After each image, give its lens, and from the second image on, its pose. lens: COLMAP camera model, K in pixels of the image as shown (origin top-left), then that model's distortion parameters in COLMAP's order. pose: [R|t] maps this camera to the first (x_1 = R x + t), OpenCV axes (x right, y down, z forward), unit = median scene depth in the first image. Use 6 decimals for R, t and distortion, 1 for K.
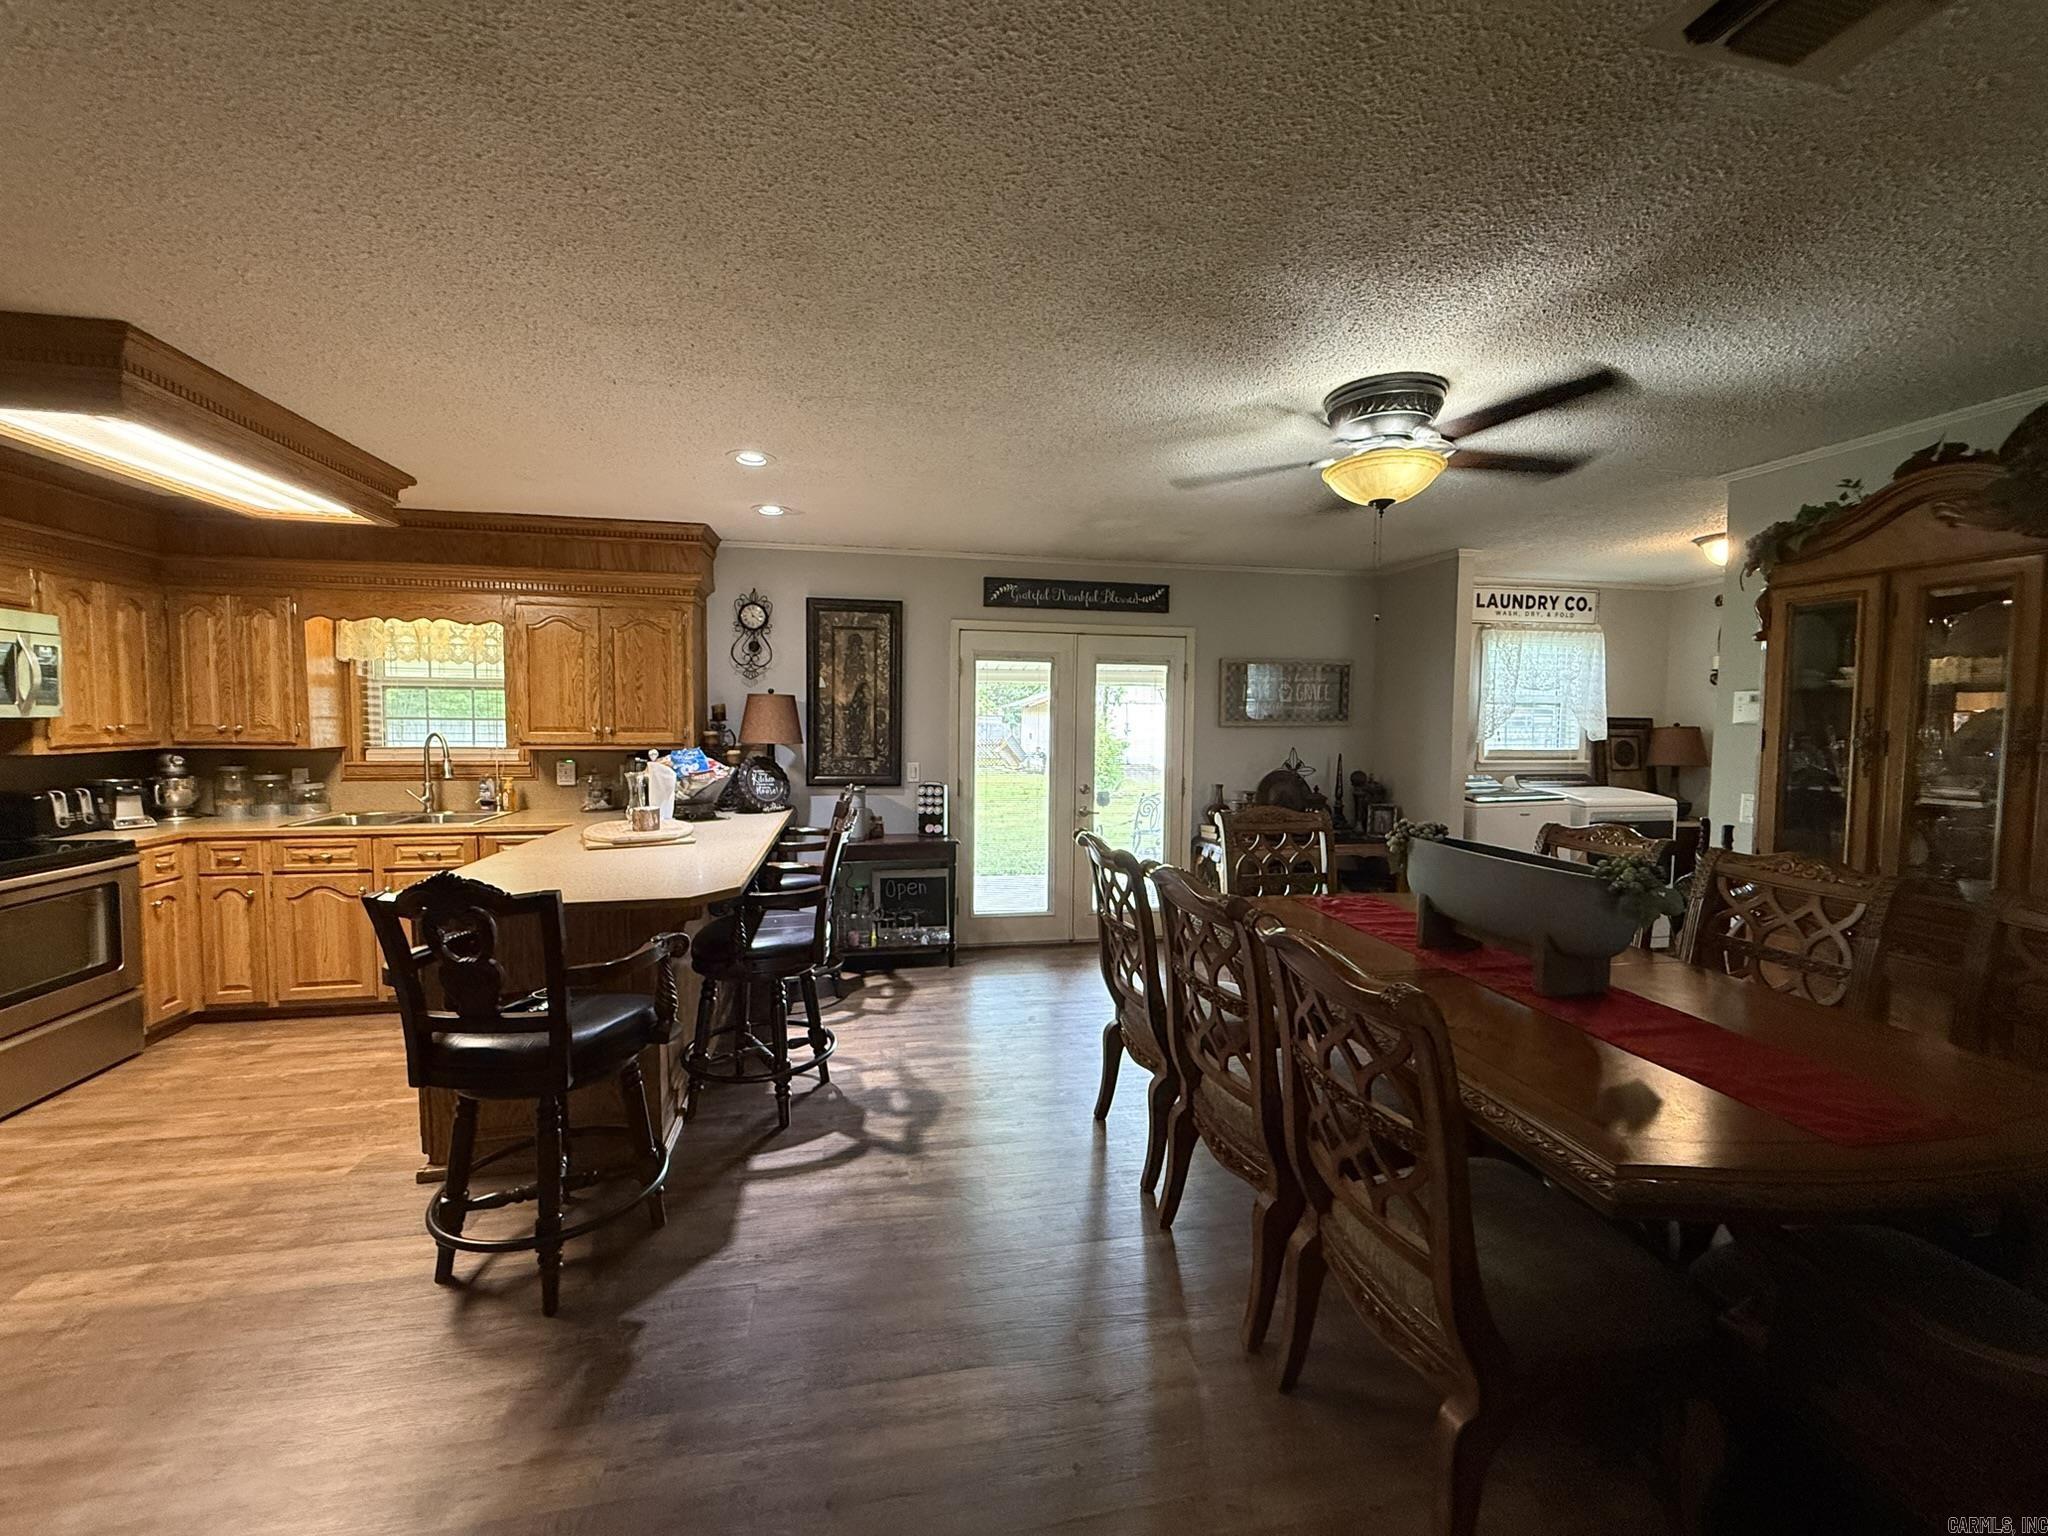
lens RADIAL K [[813.1, 0, 1018.0], [0, 813.1, 765.8], [0, 0, 1]] dist [-0.000625, 0.000230]
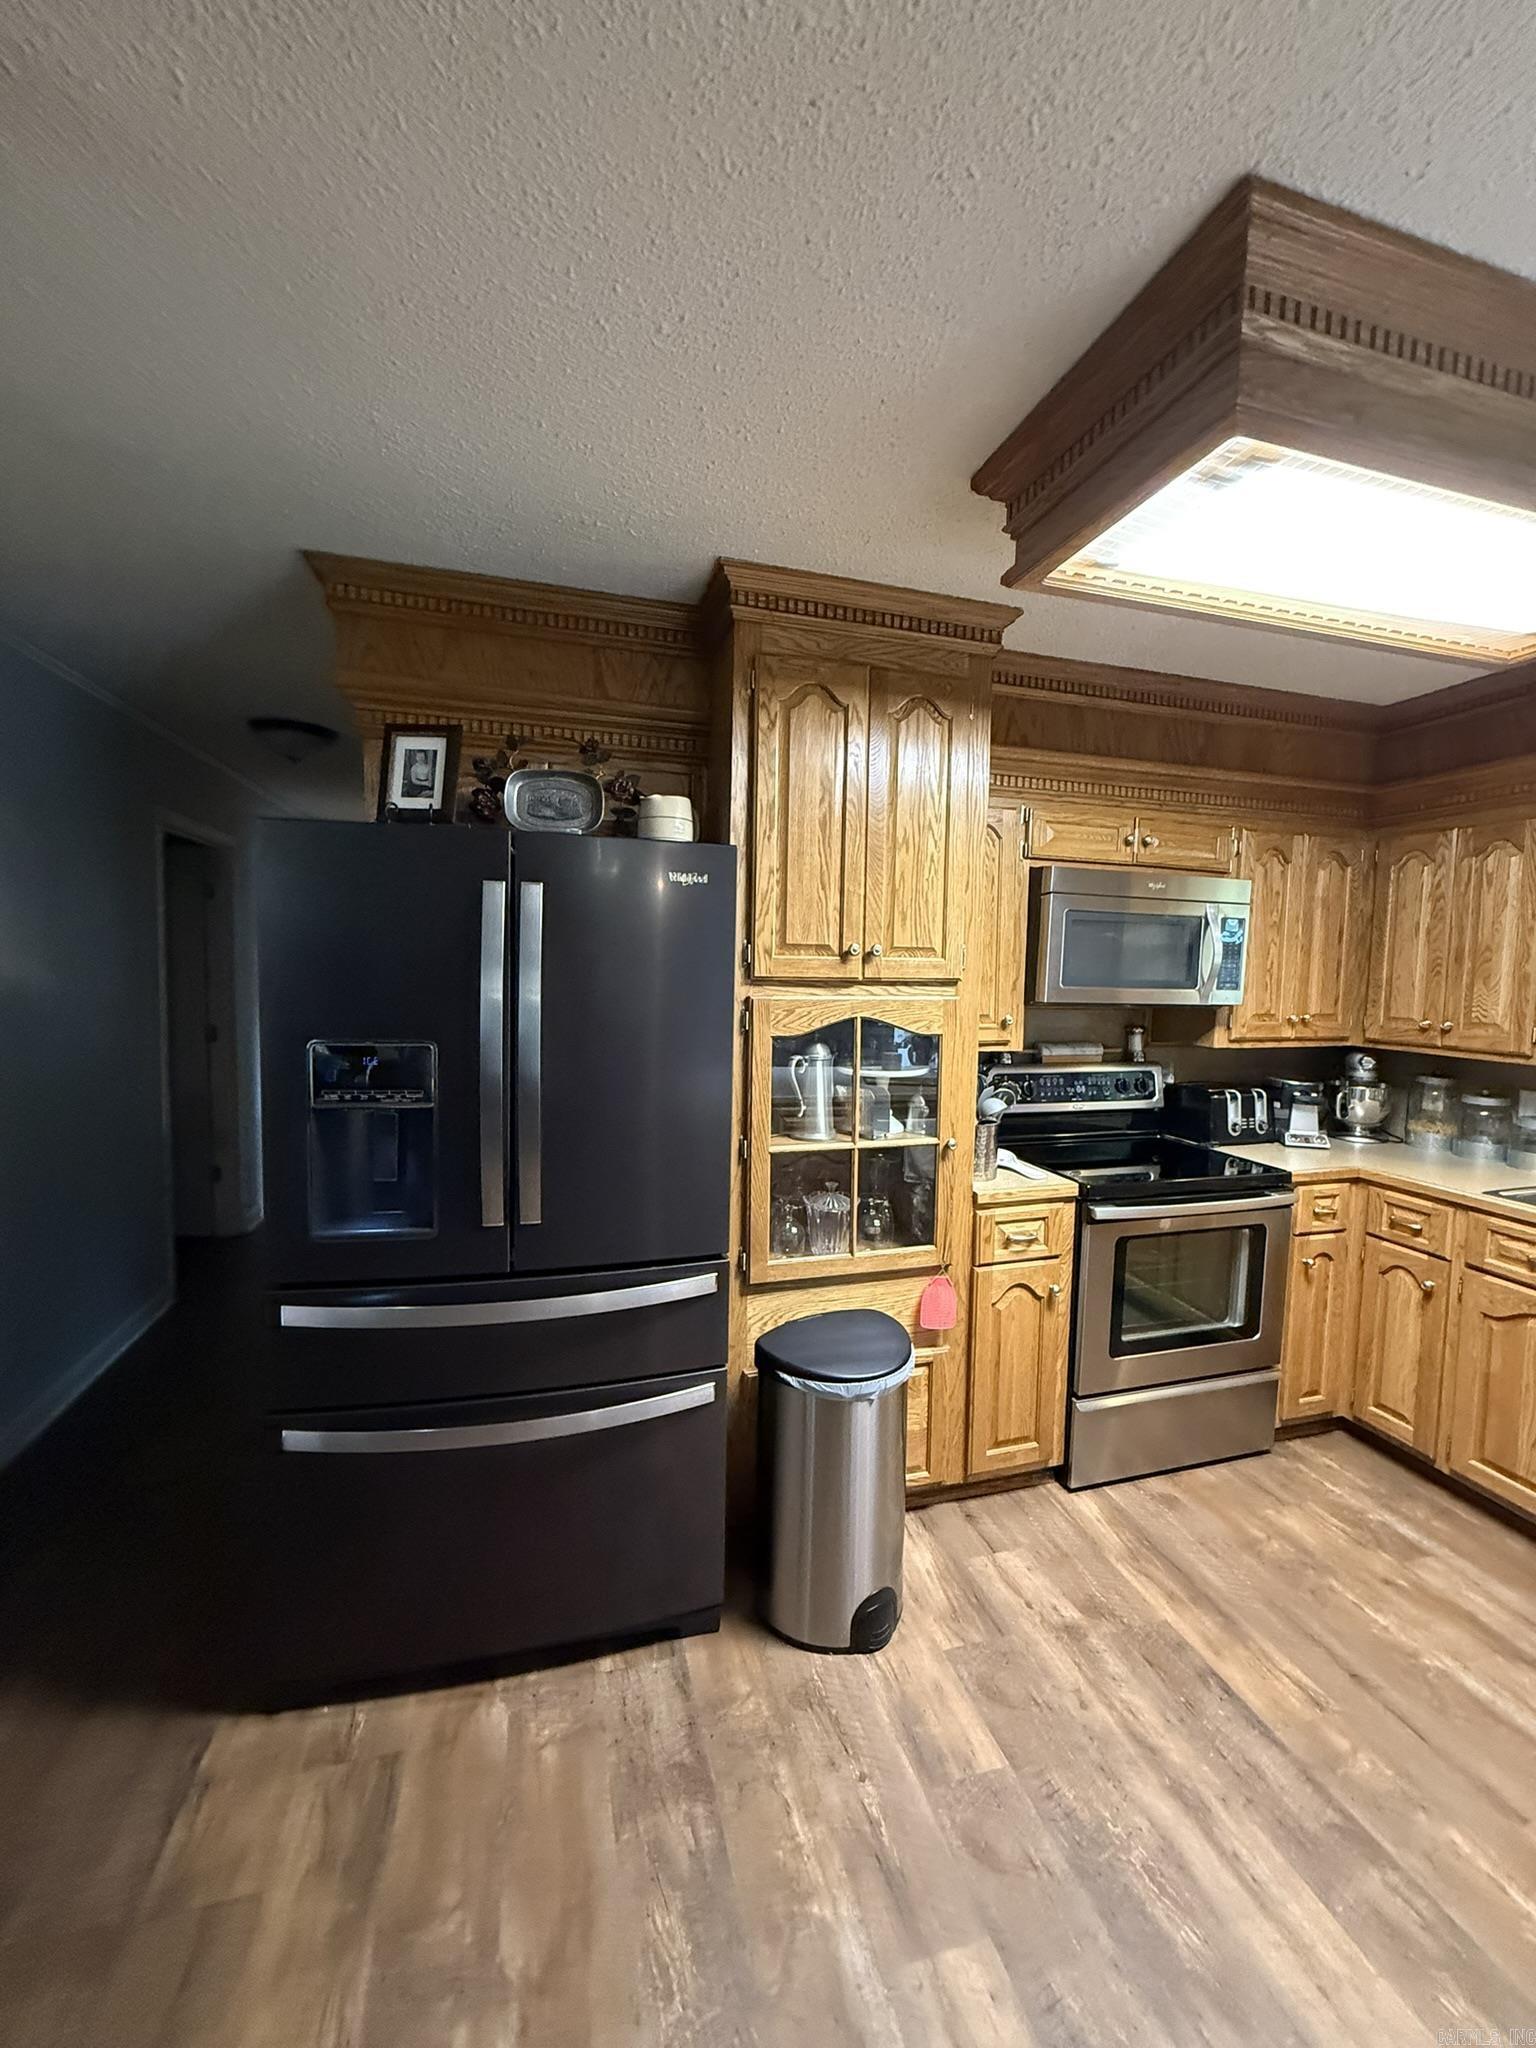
lens RADIAL K [[813.1, 0, 770.0], [0, 813.1, 1017.4], [0, 0, 1]] dist [-0.000625, 0.000230]
pose [[0.084959, 0.055289, -0.994849, -0.348625], [-0.080476, 0.995578, 0.048457, -0.041947], [0.993129, 0.075945, 0.089033, 0.395864]]
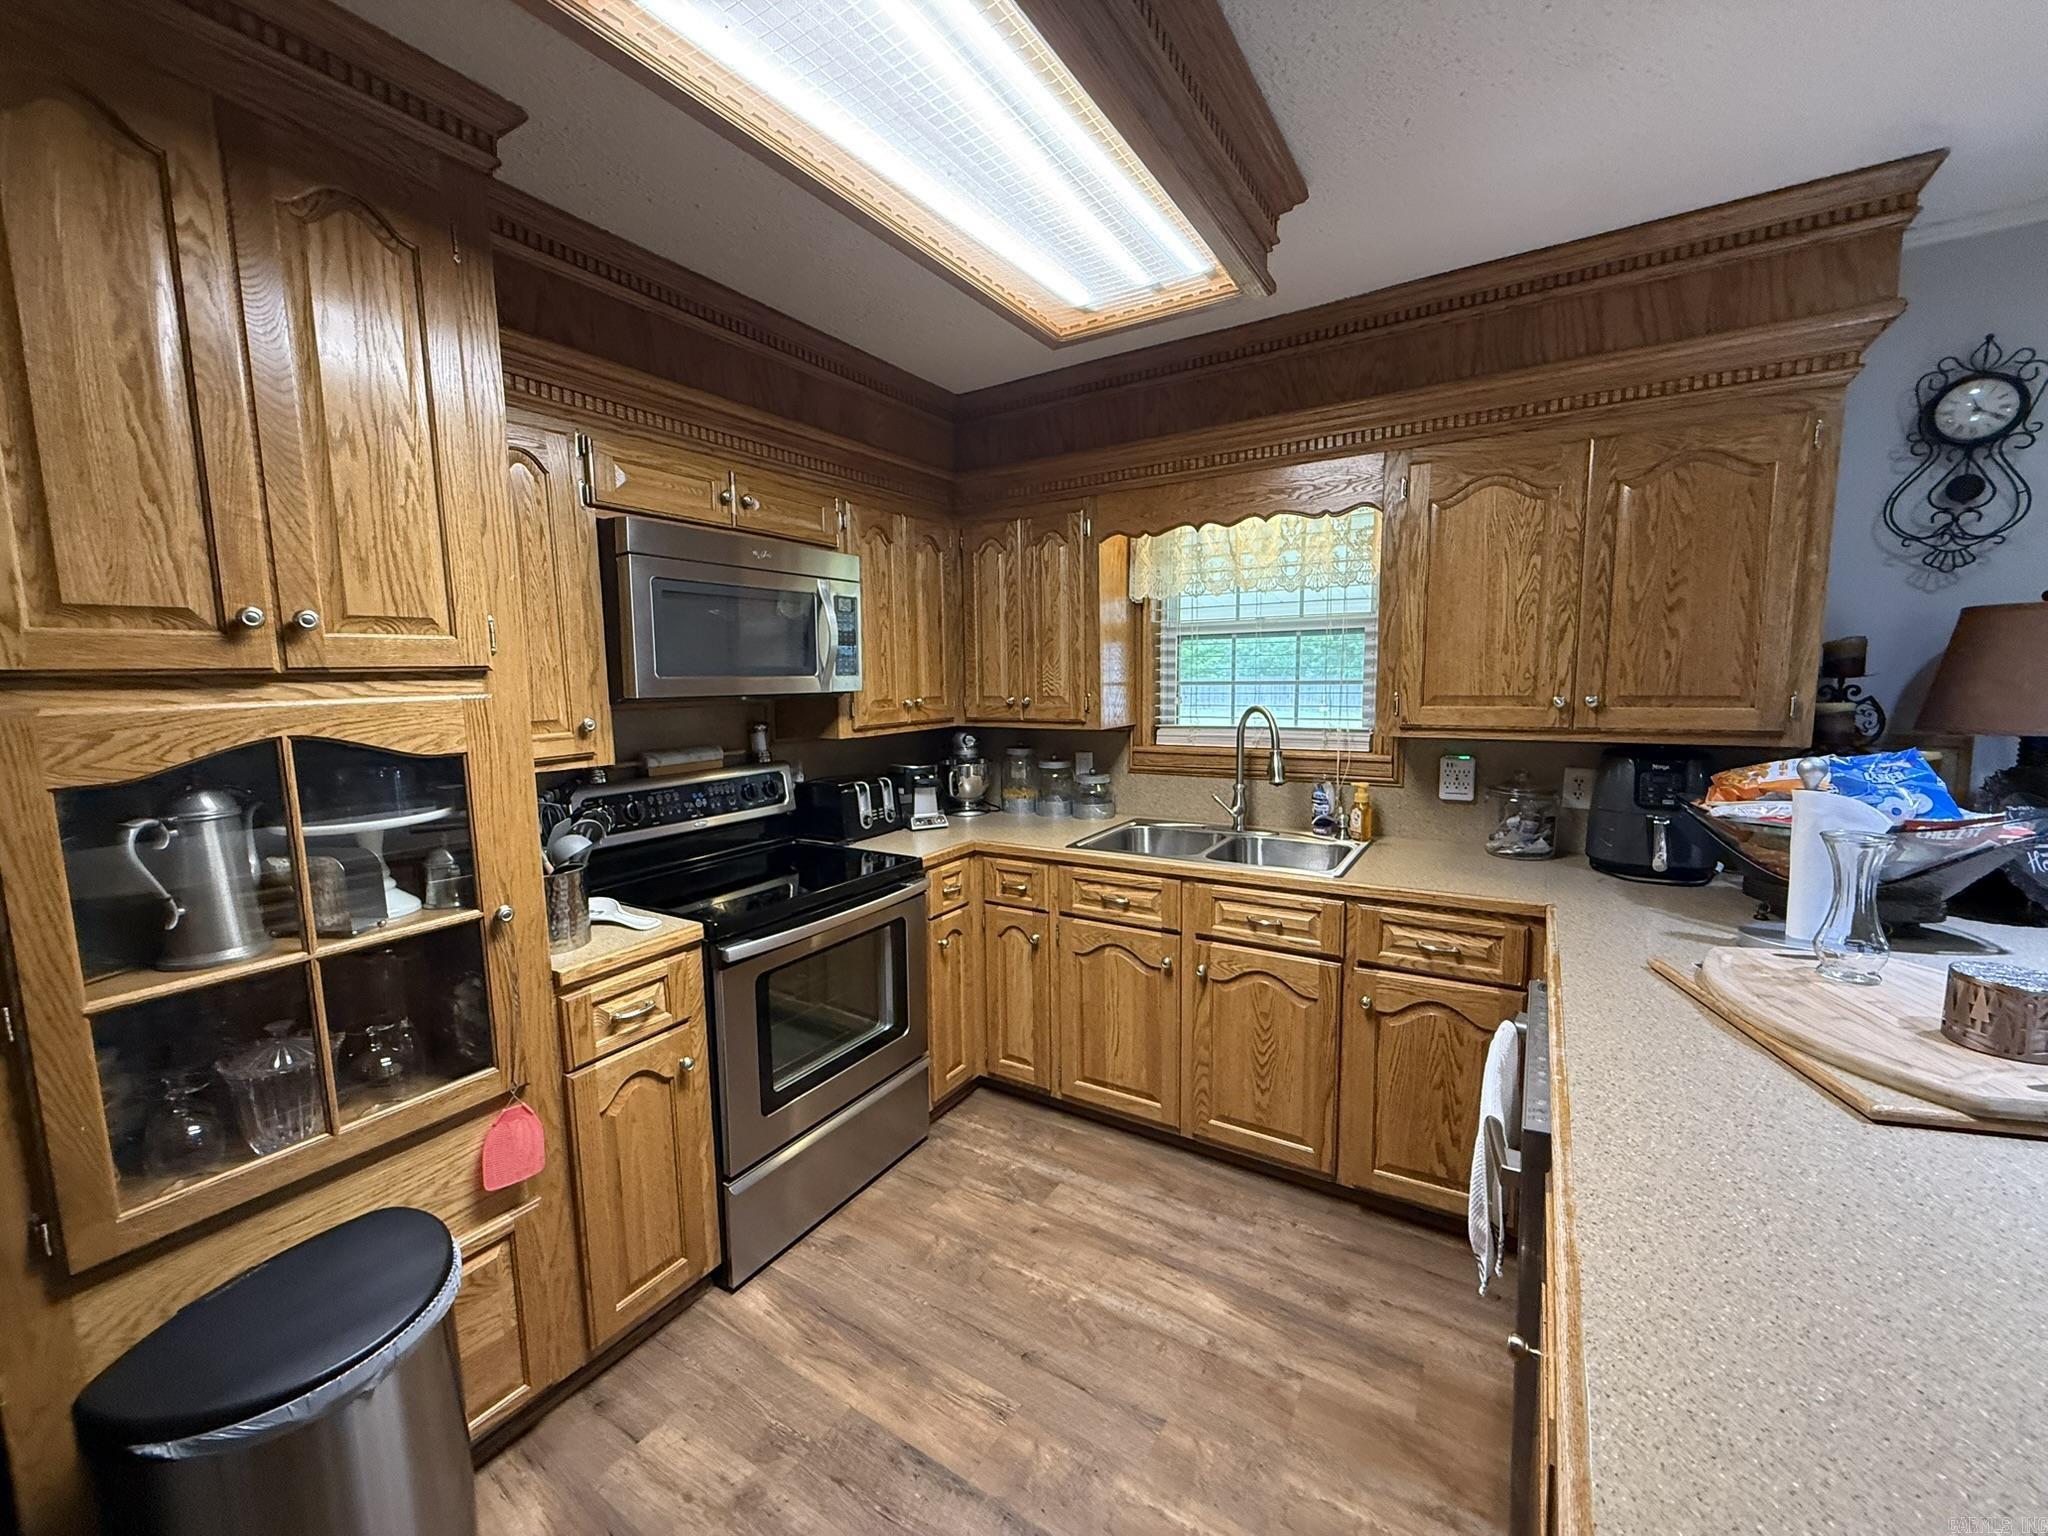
lens RADIAL K [[813.1, 0, 1017.5], [0, 813.1, 765.0], [0, 0, 1]] dist [-0.000625, 0.000230]
pose [[0.721321, 0.054253, -0.690473, -0.463558], [-0.017037, 0.998015, 0.060620, -0.033550], [0.692392, -0.031963, 0.720814, 0.472516]]
